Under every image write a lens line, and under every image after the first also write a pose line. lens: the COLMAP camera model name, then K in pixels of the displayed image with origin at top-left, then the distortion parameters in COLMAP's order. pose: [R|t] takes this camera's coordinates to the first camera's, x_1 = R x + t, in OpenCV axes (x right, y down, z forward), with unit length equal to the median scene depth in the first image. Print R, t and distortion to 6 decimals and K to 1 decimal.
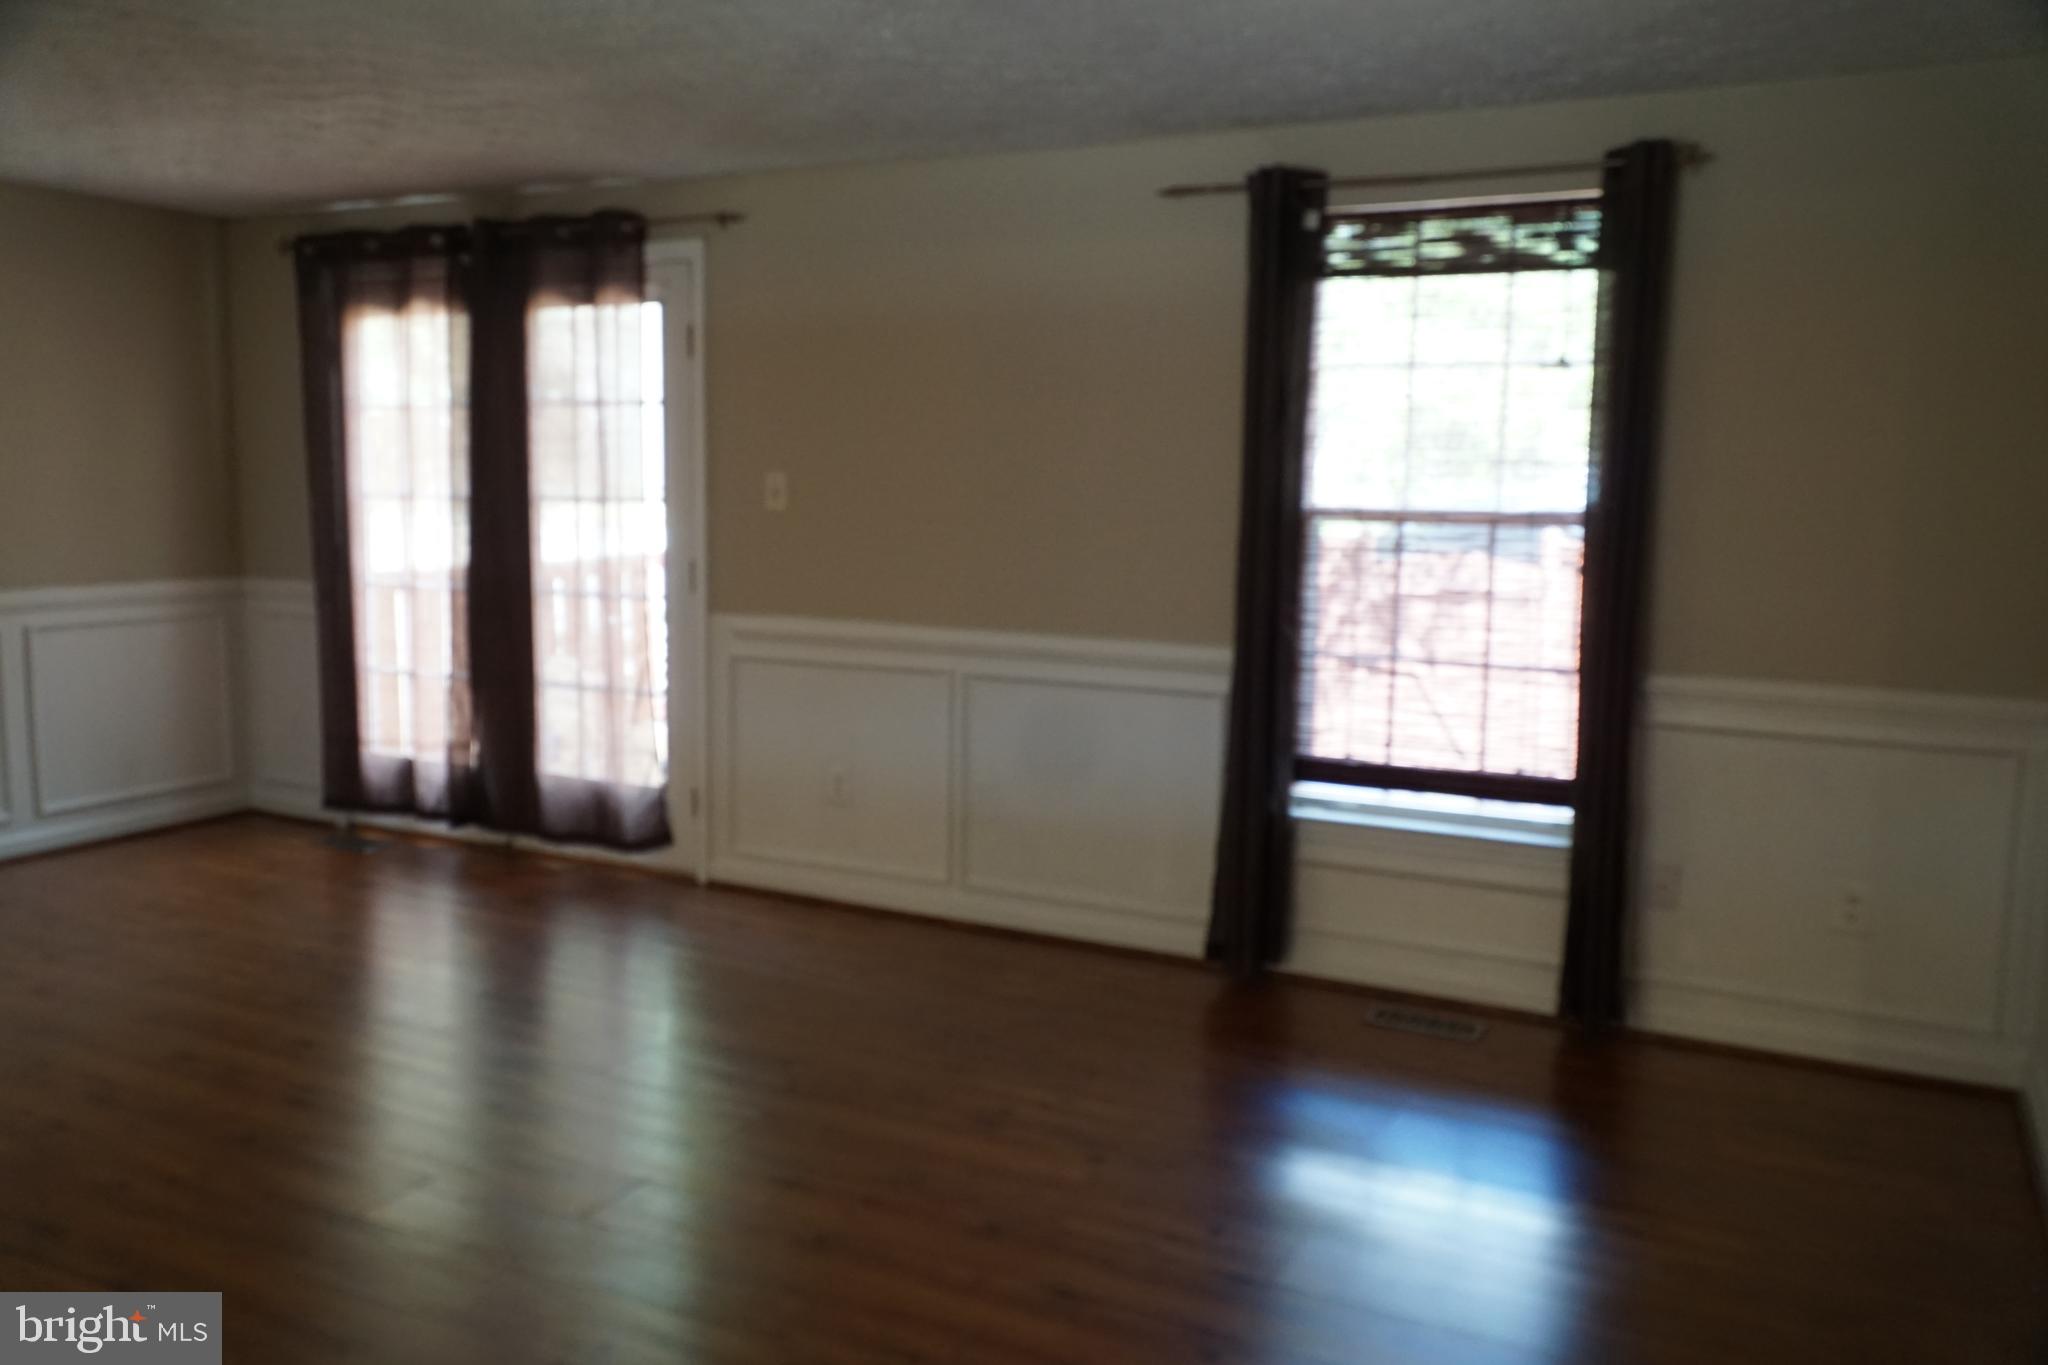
lens RADIAL K [[1664.0, 0, 1027.0], [0, 1664.0, 684.6], [0, 0, 1]] dist [0.010567, -0.018439]
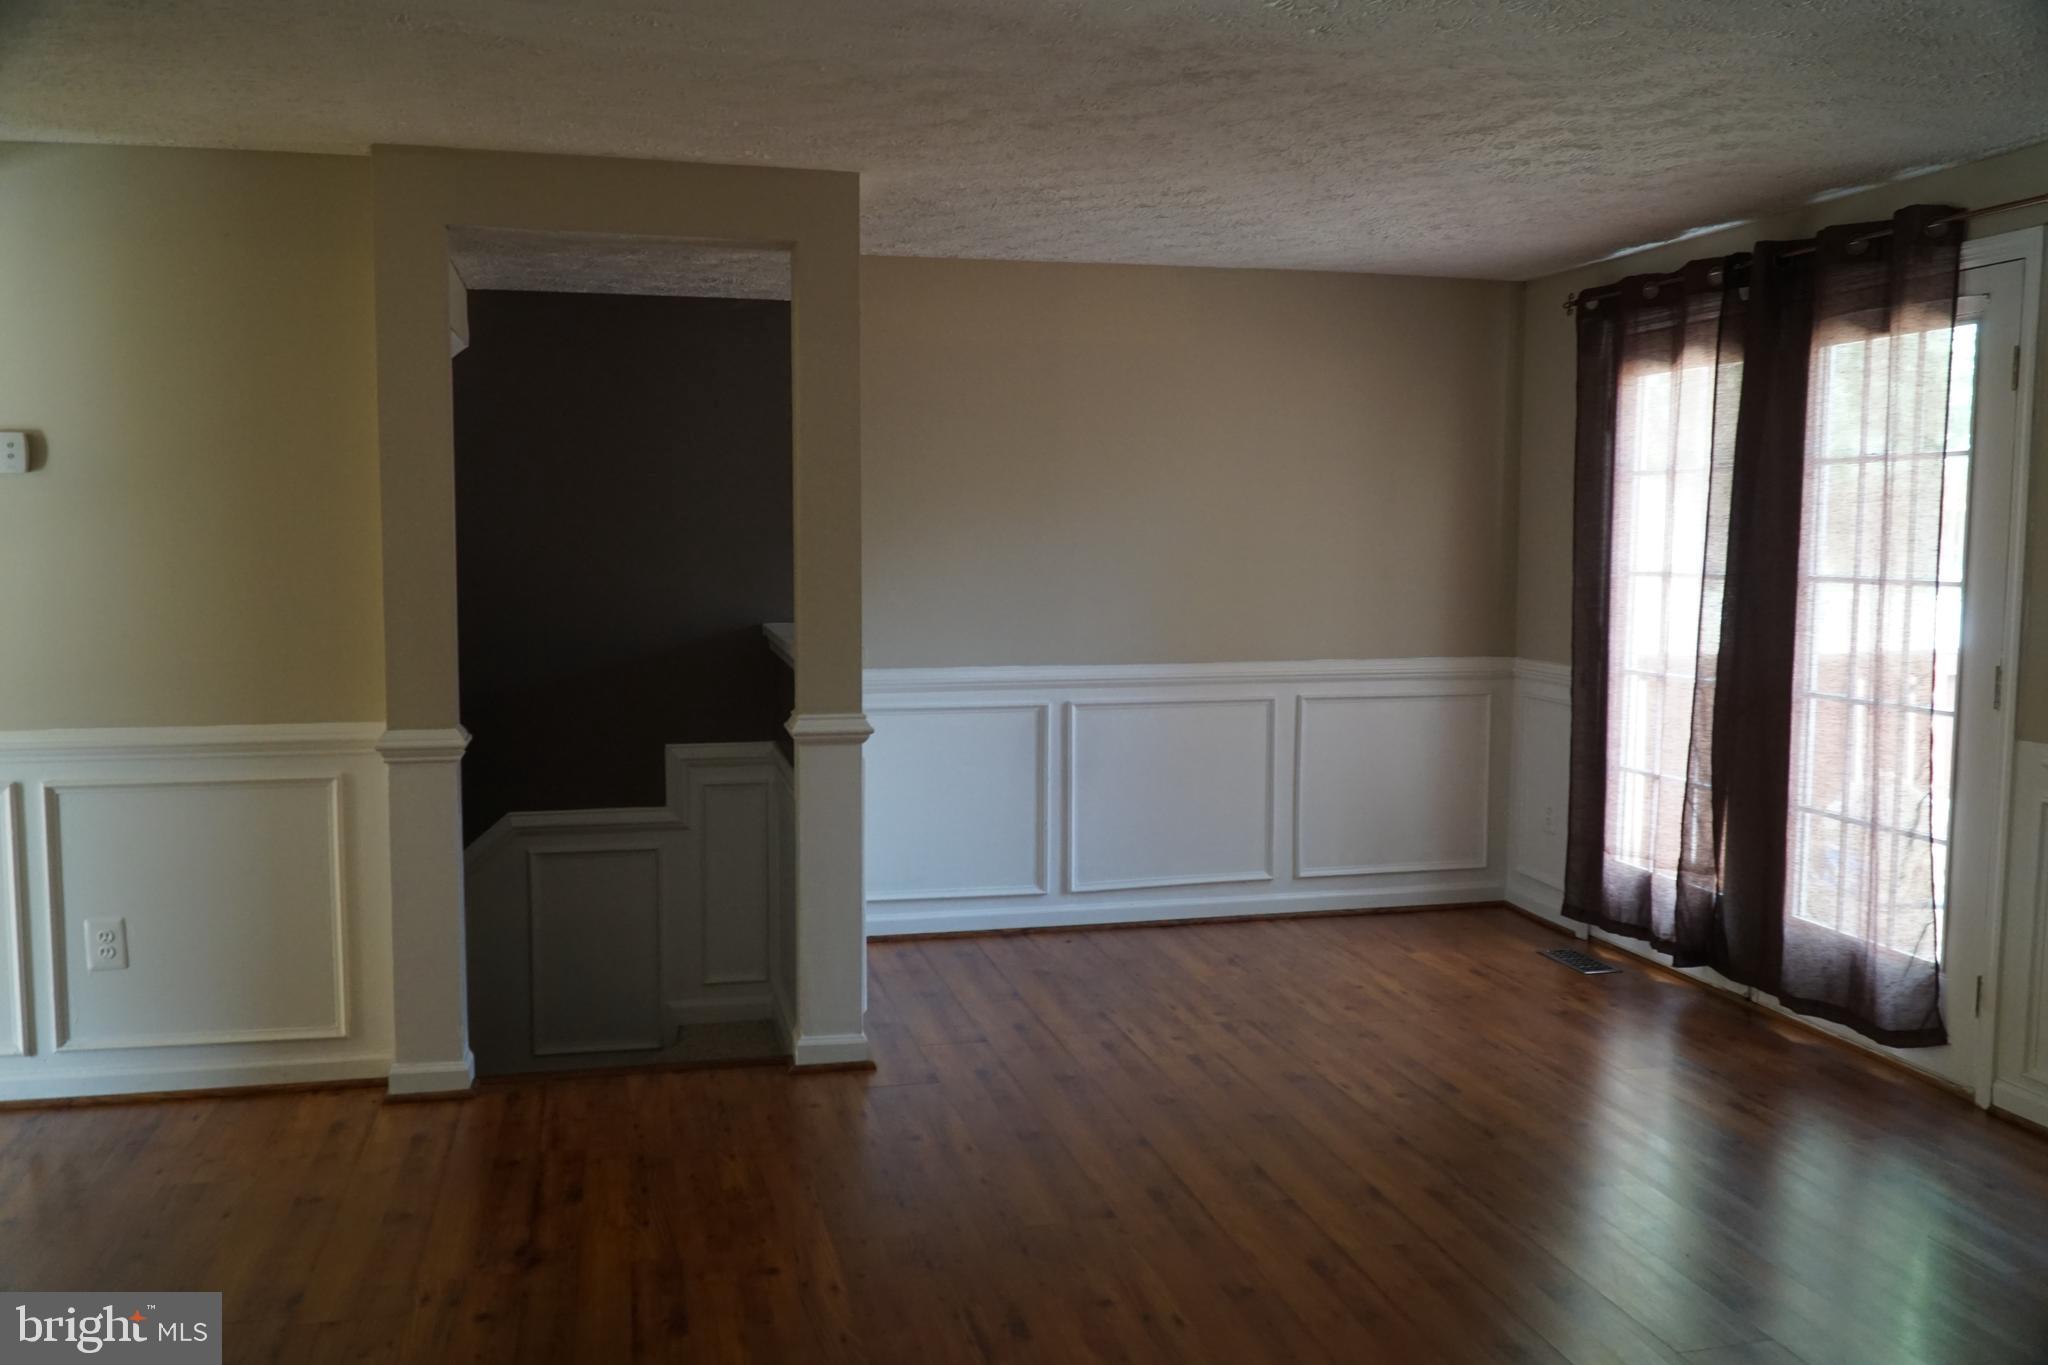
lens RADIAL K [[1664.0, 0, 1013.6], [0, 1664.0, 678.7], [0, 0, 1]] dist [0.010567, -0.018439]
pose [[0.642029, 0.059382, -0.764377, 0.075774], [-0.094334, 0.995539, -0.001894, -0.025409], [0.760855, 0.073323, 0.644766, 0.185937]]
